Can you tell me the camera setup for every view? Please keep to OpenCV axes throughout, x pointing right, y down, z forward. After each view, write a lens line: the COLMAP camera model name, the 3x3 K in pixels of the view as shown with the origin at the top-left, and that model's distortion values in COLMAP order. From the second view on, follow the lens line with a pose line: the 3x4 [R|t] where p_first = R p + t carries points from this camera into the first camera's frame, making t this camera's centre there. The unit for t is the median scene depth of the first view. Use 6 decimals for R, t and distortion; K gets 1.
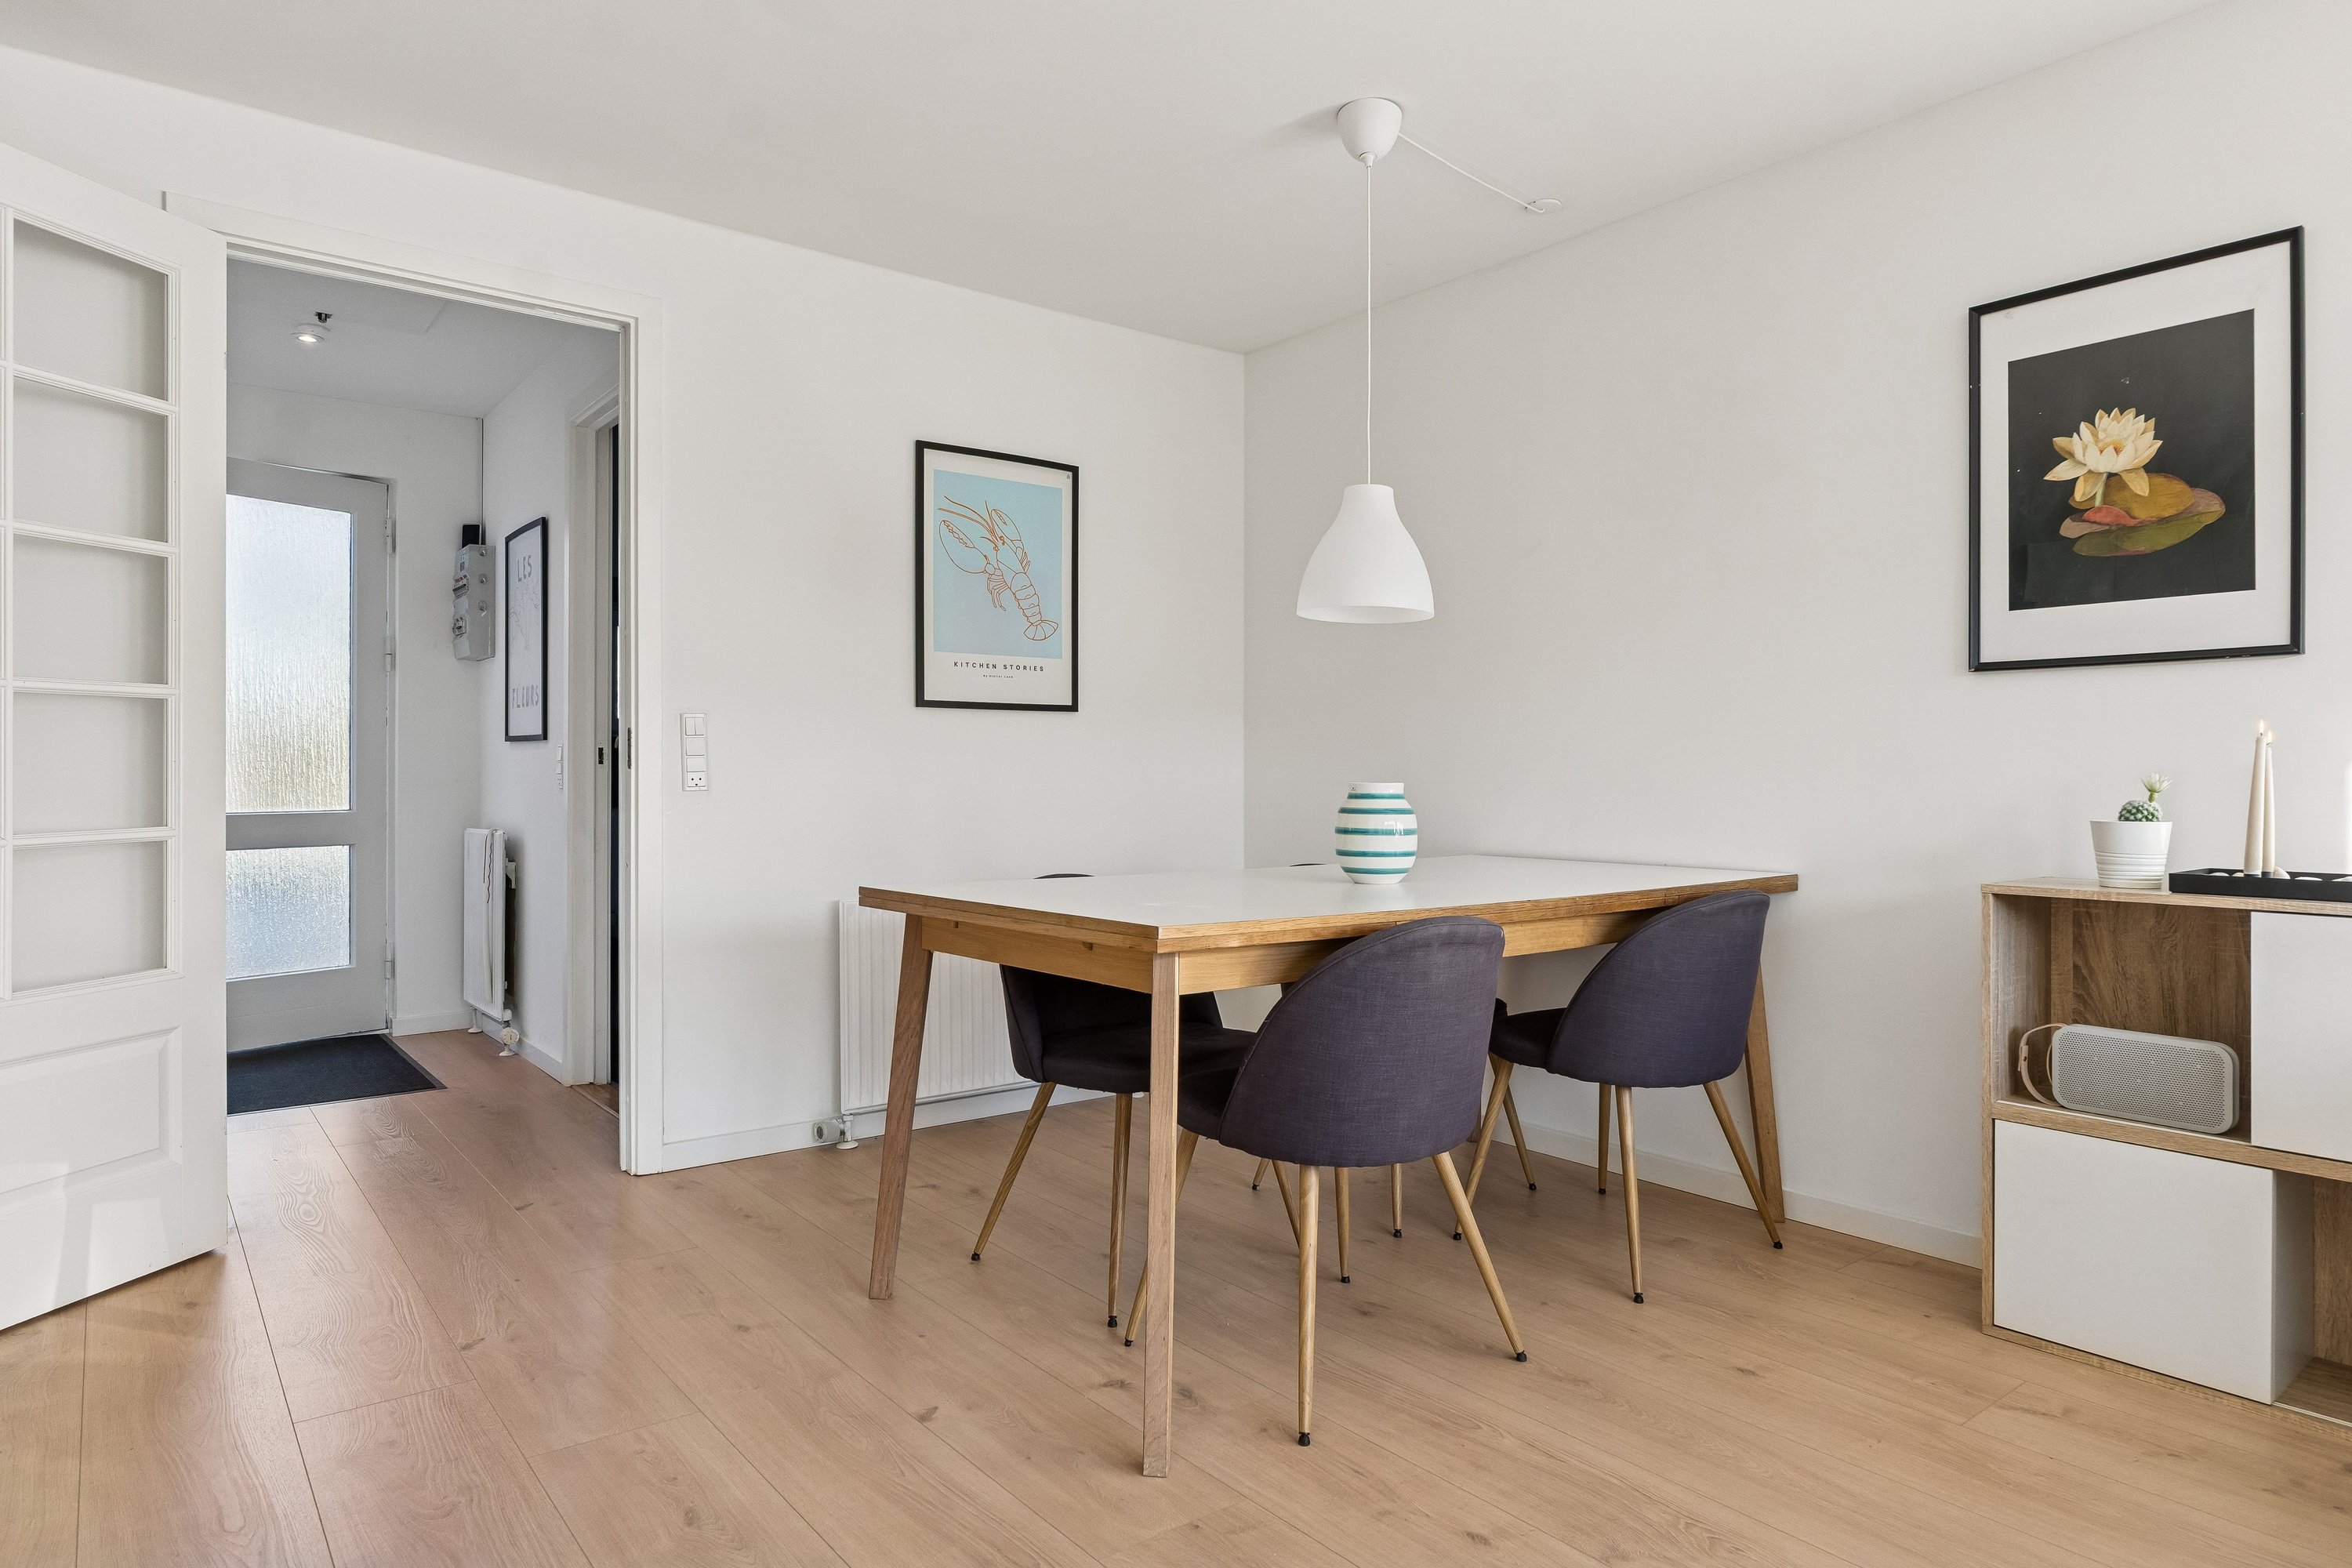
lens RADIAL K [[1362.5, 0, 1176.3], [0, 1362.5, 775.7], [0, 0, 1]] dist [-0.004659, -0.006159]
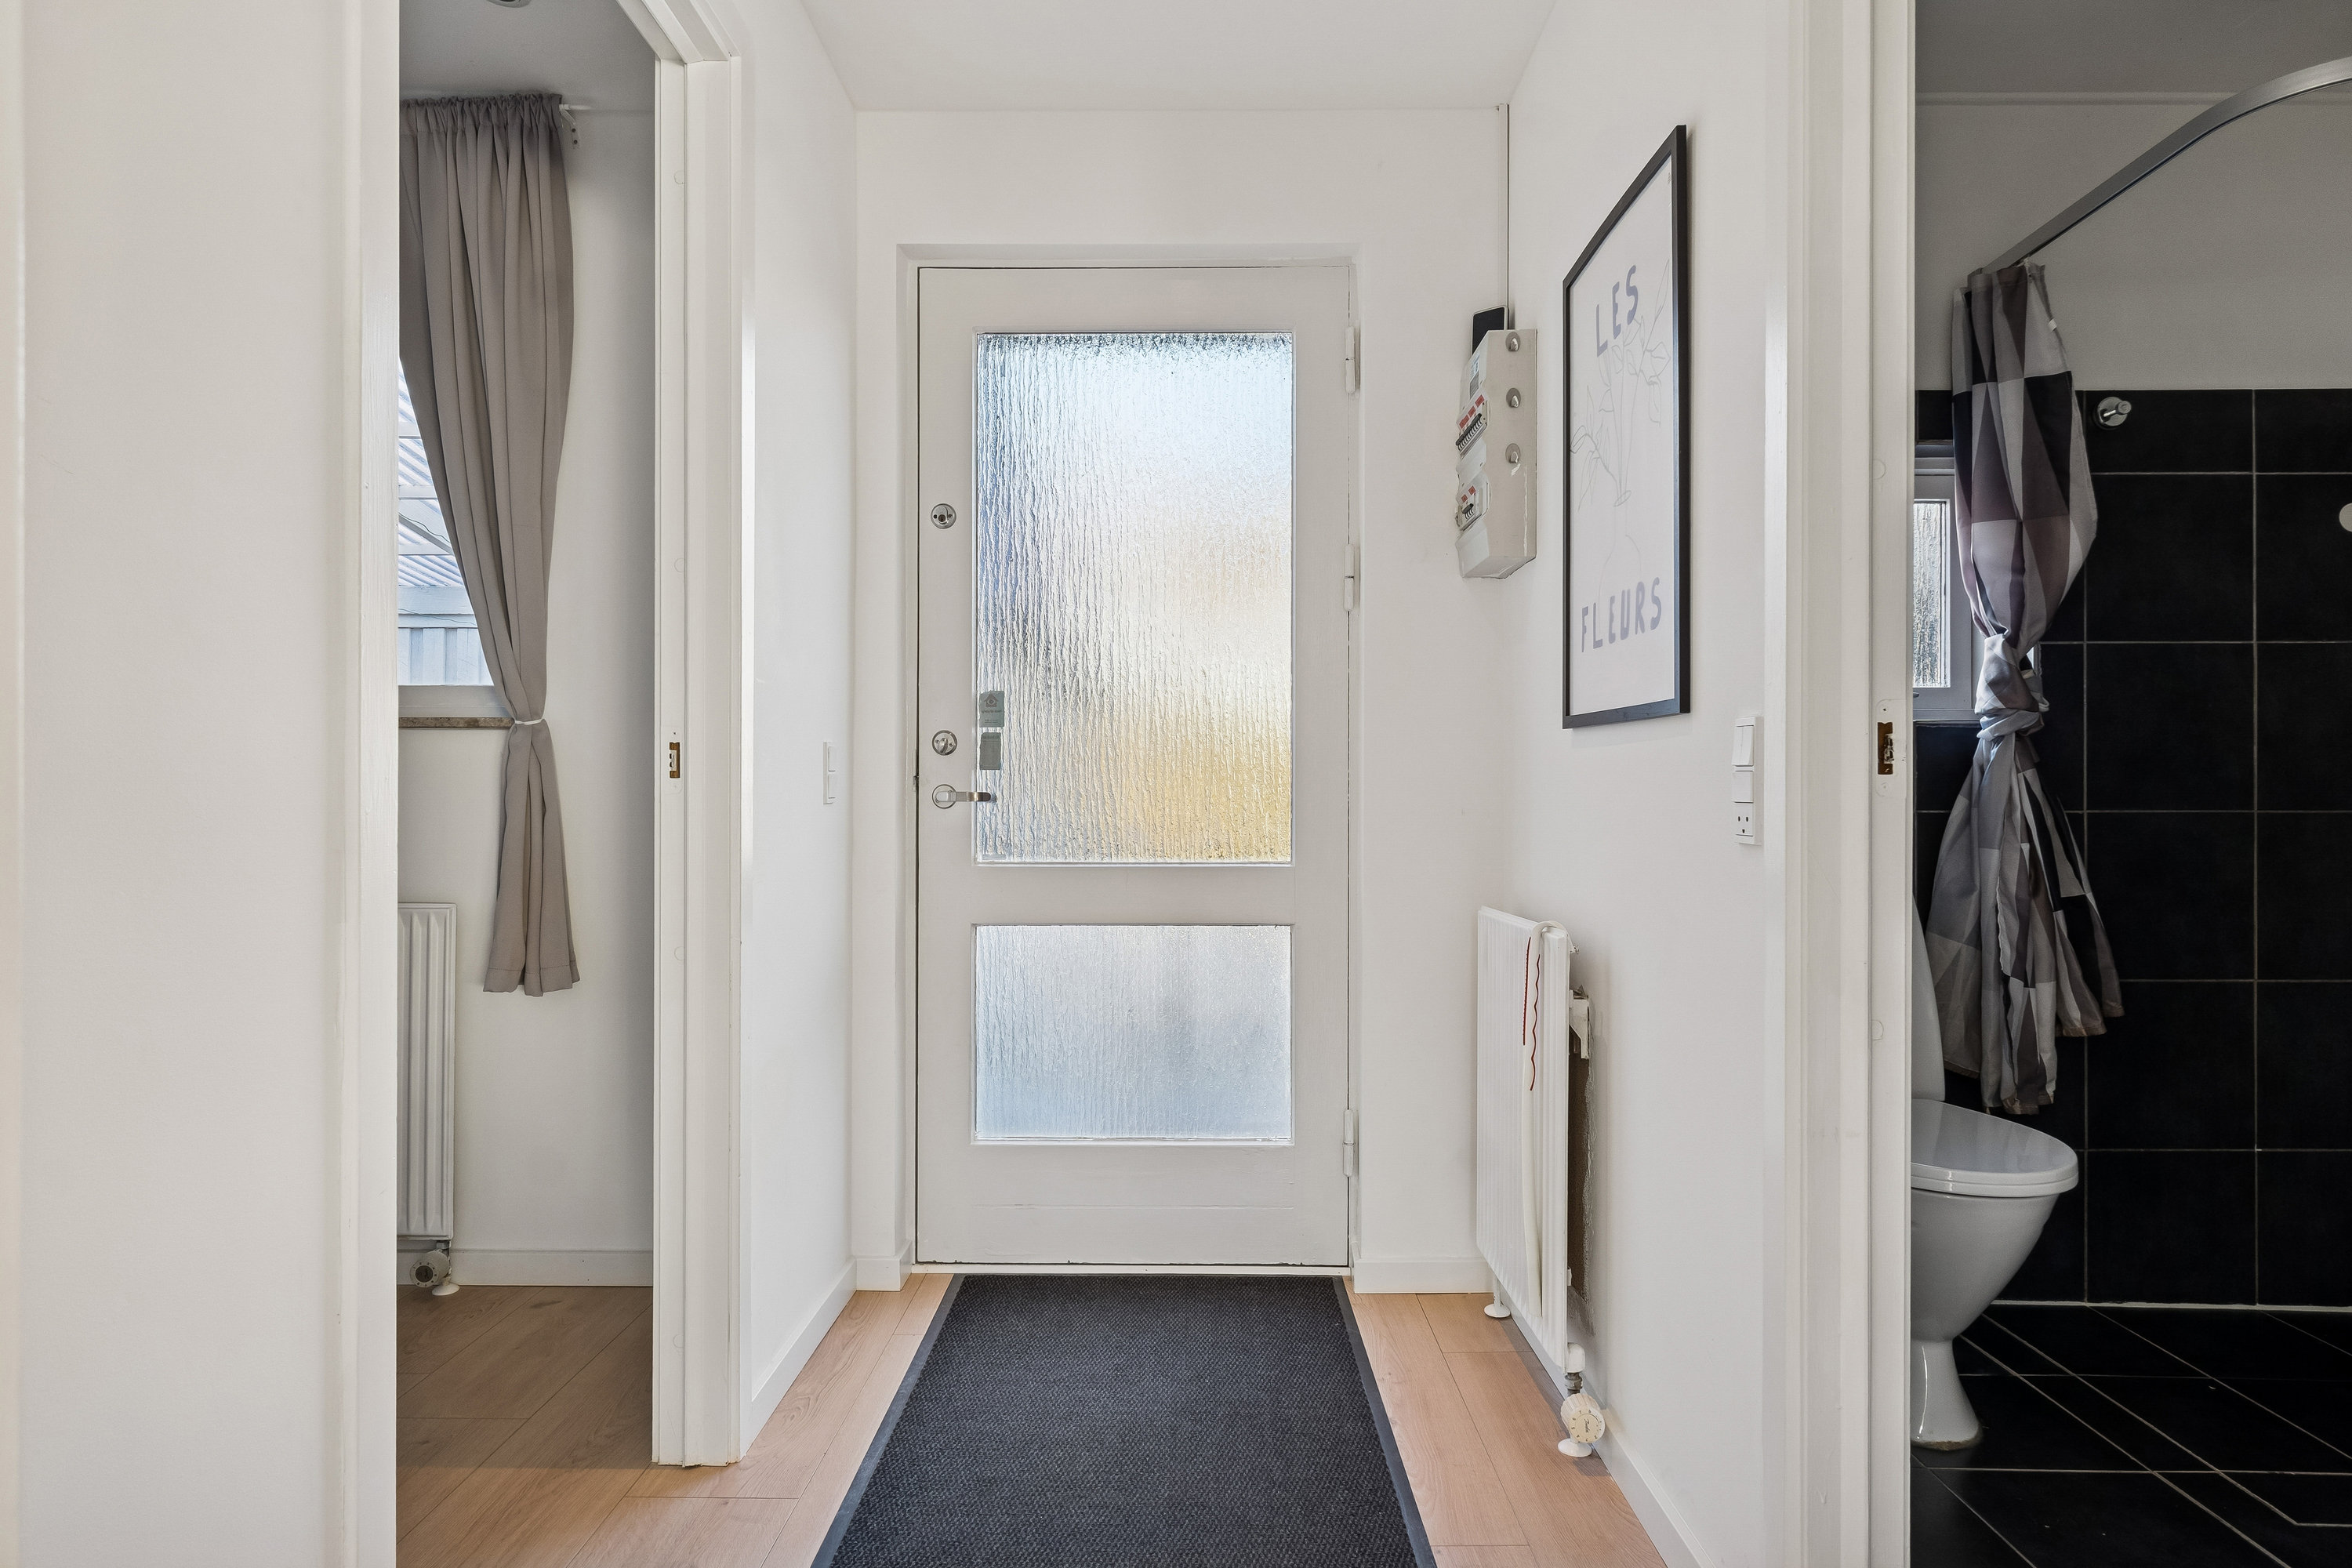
lens RADIAL K [[1362.5, 0, 1180.6], [0, 1362.5, 782.0], [0, 0, 1]] dist [-0.004659, -0.006159]
pose [[0.779997, -0.003092, -0.625776, -0.362195], [-0.000373, 0.999985, -0.005406, -0.005355], [0.625783, 0.004450, 0.779984, 0.662602]]
